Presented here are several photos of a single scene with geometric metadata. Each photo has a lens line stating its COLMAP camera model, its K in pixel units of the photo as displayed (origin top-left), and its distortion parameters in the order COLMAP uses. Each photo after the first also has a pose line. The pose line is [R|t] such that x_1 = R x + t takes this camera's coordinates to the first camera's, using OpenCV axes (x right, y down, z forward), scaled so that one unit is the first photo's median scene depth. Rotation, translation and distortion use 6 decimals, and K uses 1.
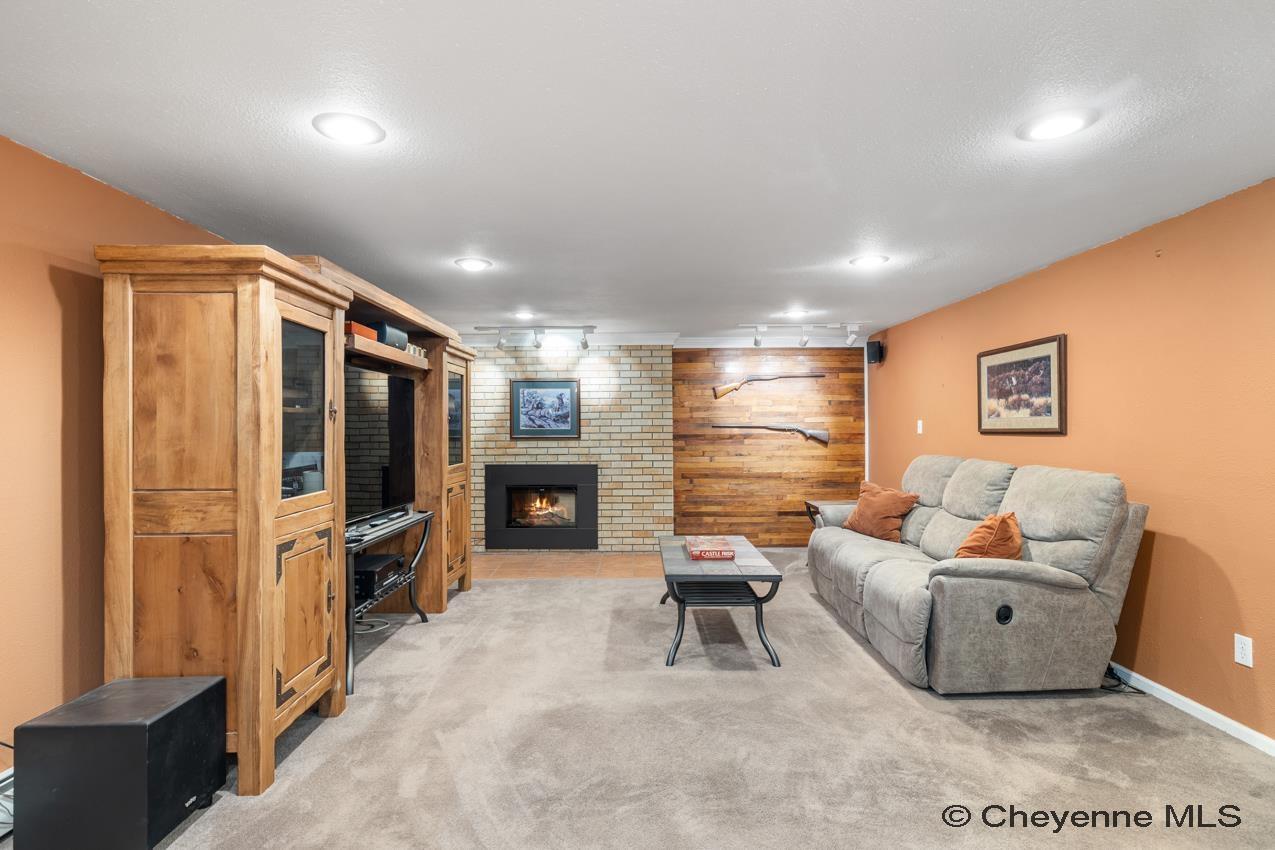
lens RADIAL K [[632.7, 0, 635.5], [0, 632.7, 425.3], [0, 0, 1]] dist [-0.001010, -0.000103]
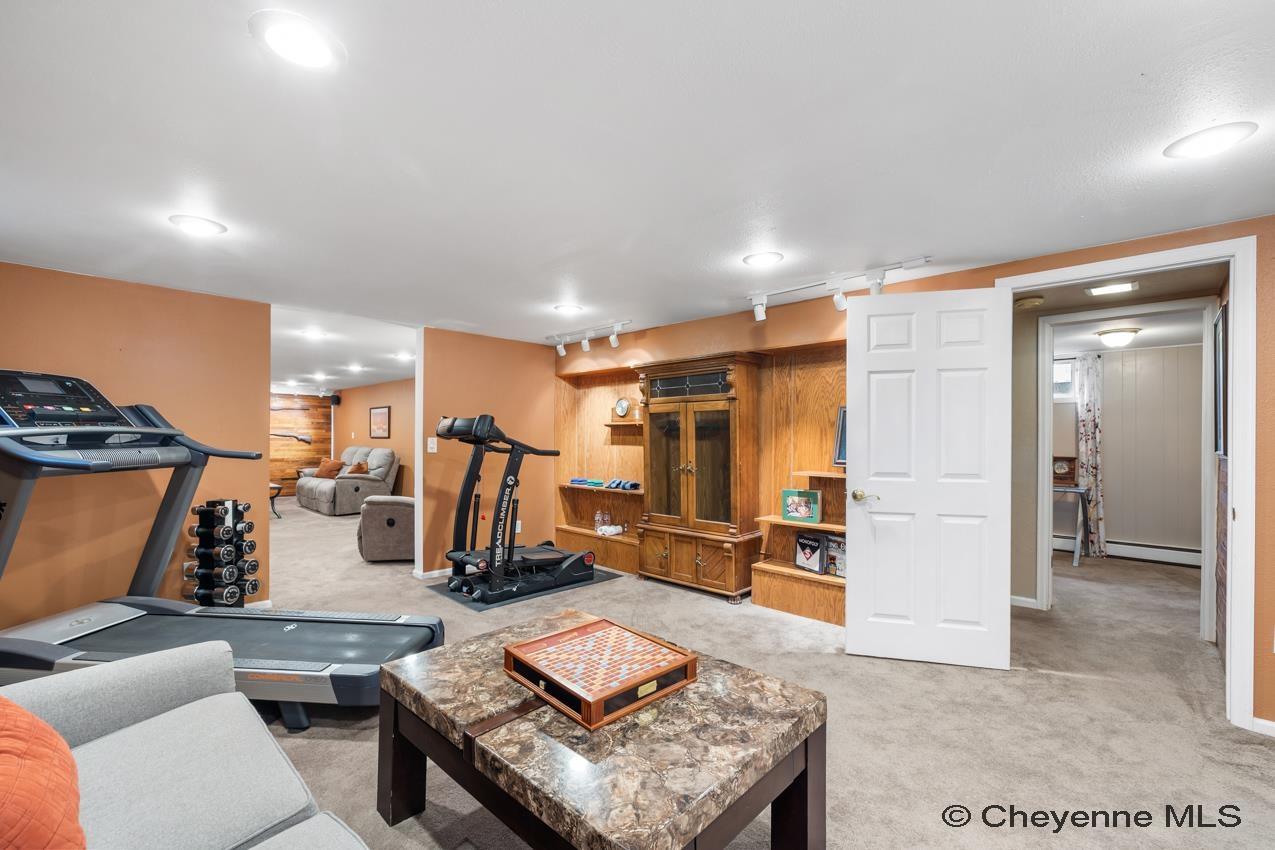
lens RADIAL K [[530.5, 0, 634.8], [0, 530.5, 433.0], [0, 0, 1]] dist [-0.002013, -0.000067]
pose [[0.691004, 0.010068, 0.722781, -0.244924], [-0.009087, 0.999945, -0.005241, -0.004995], [-0.722794, -0.002947, 0.691058, -1.099387]]
